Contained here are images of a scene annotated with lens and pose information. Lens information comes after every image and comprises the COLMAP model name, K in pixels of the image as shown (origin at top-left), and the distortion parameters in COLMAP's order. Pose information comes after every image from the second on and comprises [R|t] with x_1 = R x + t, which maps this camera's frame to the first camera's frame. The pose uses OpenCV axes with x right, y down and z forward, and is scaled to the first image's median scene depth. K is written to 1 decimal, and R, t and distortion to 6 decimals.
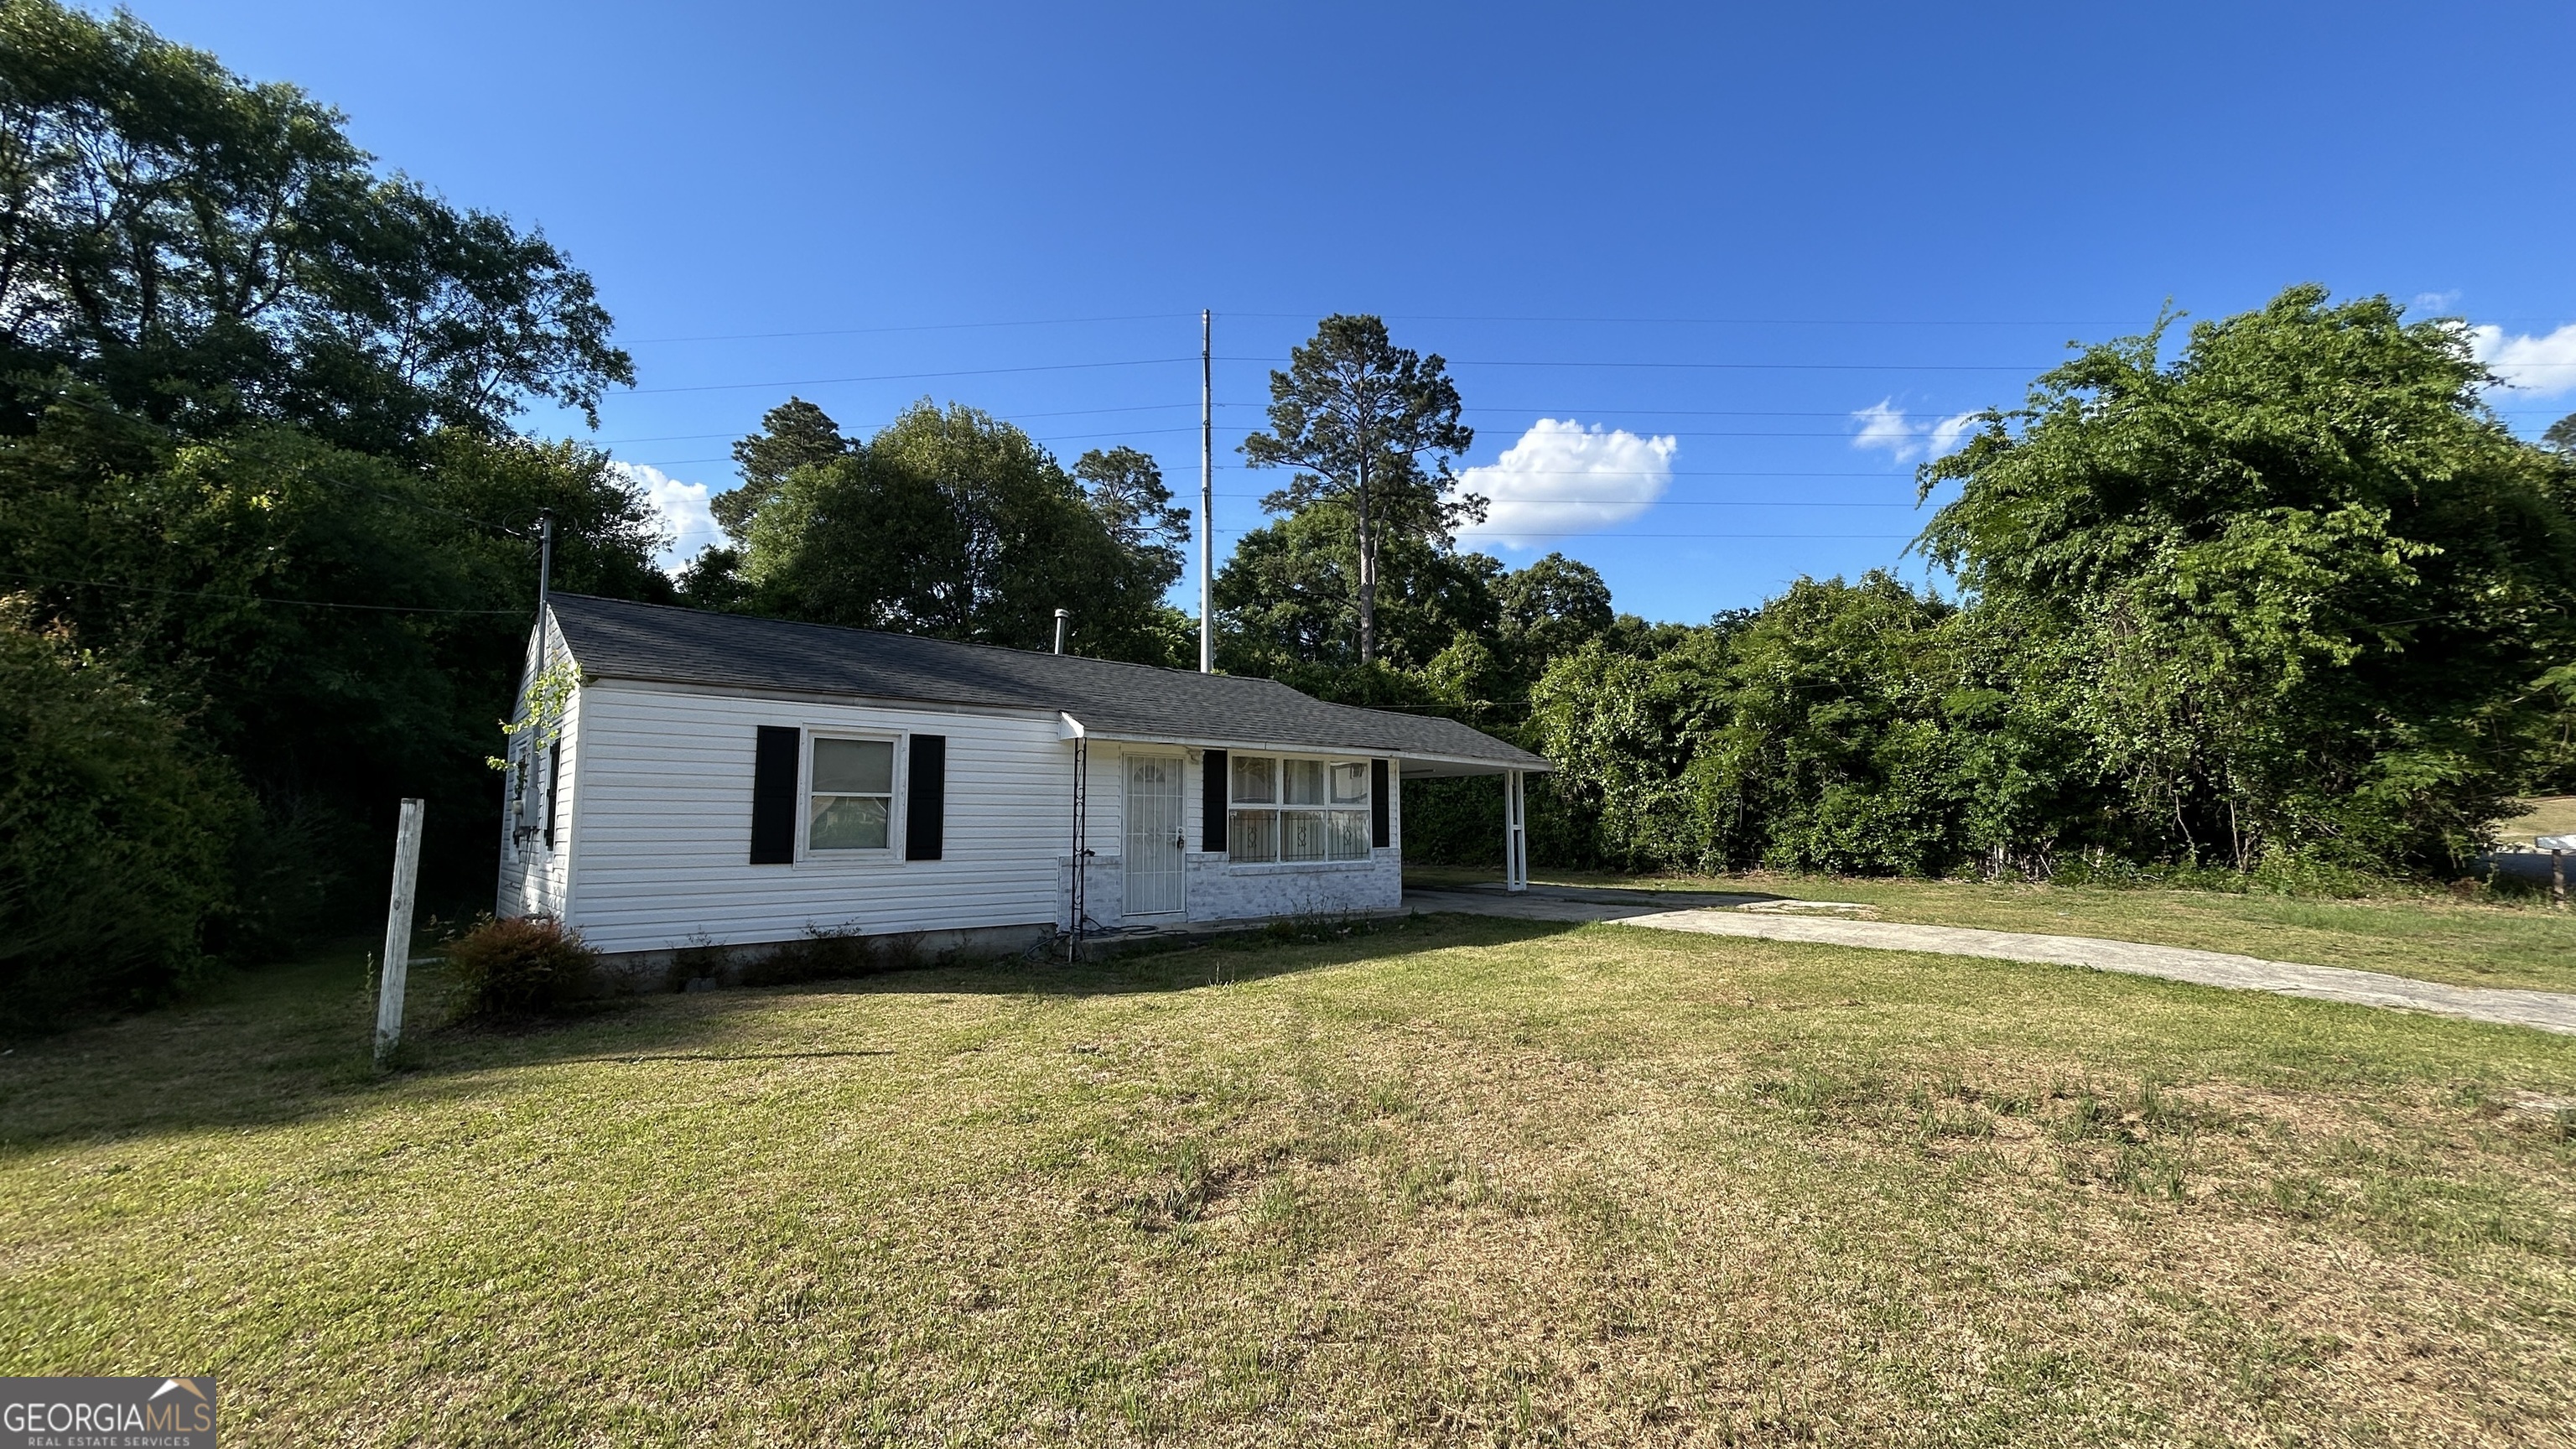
lens RADIAL K [[1026.3, 0, 1288.0], [0, 1026.3, 724.5], [0, 0, 1]] dist [0.003238, 0.001044]
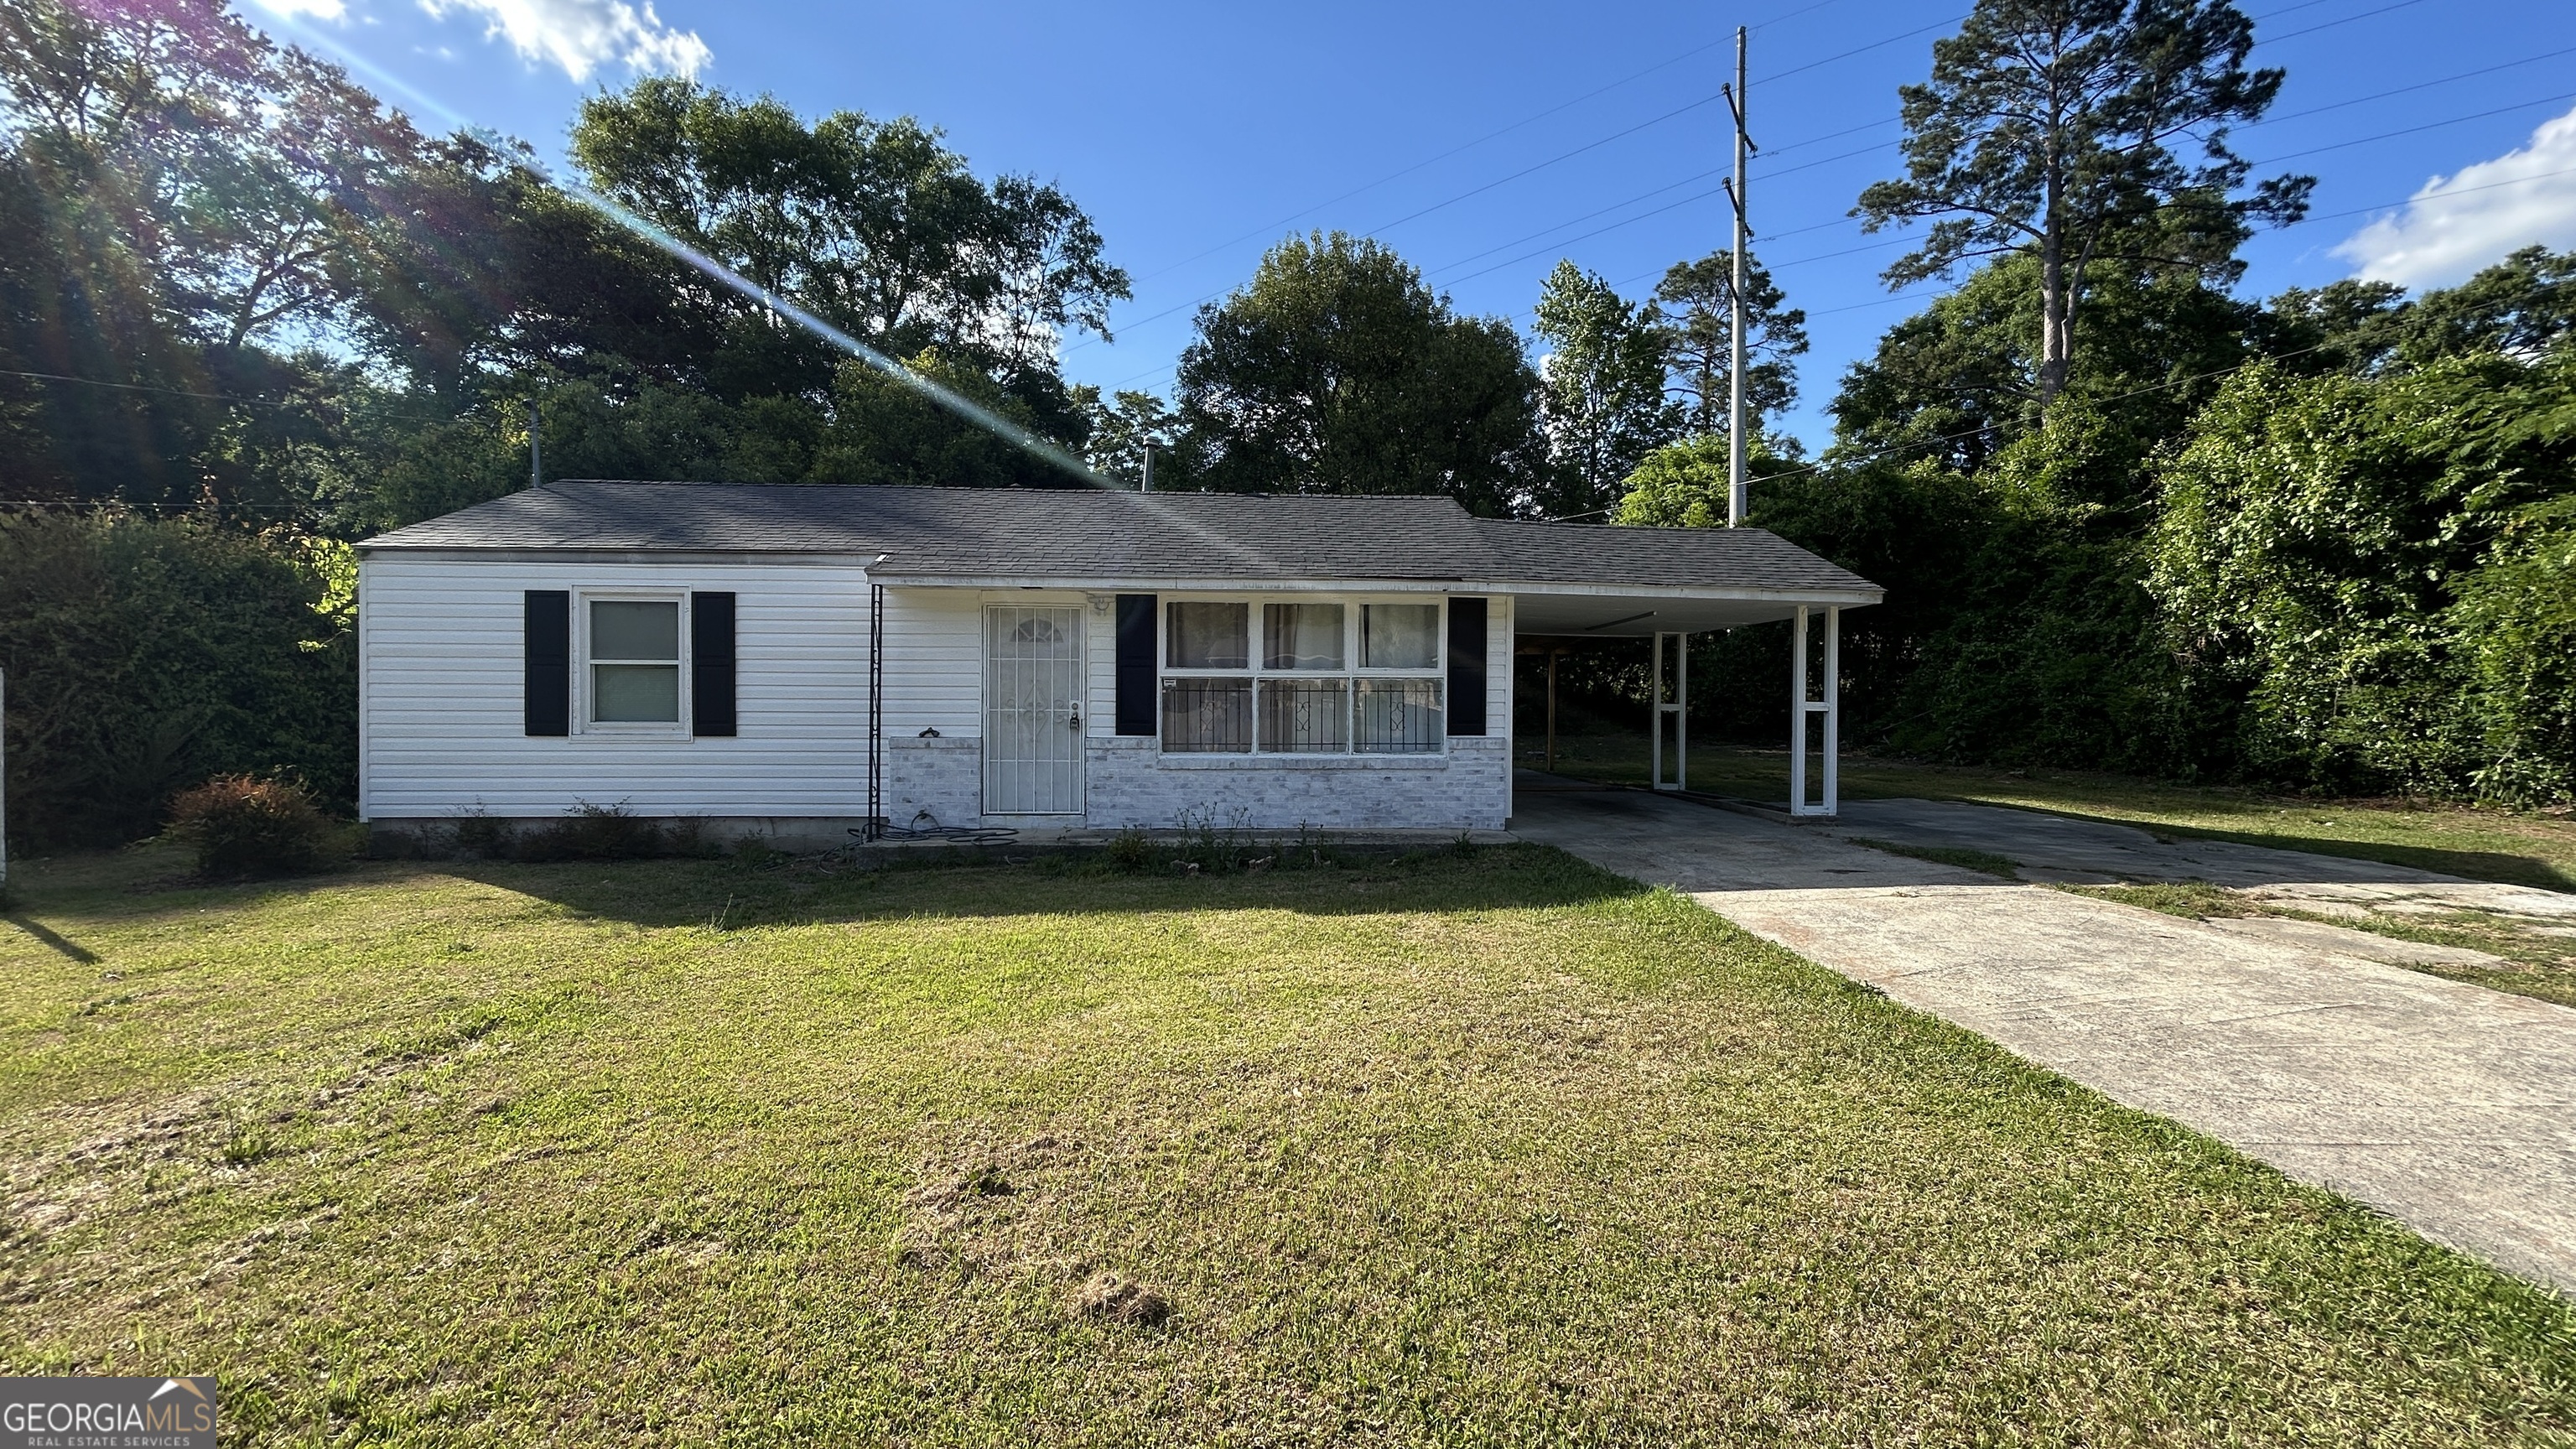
lens RADIAL K [[1026.3, 0, 1288.0], [0, 1026.3, 724.5], [0, 0, 1]] dist [0.003238, 0.001044]
pose [[0.792709, 0.019564, -0.609286, 0.237649], [0.053844, 0.993331, 0.101950, 0.025118], [0.607217, -0.113623, 0.786370, 0.258872]]
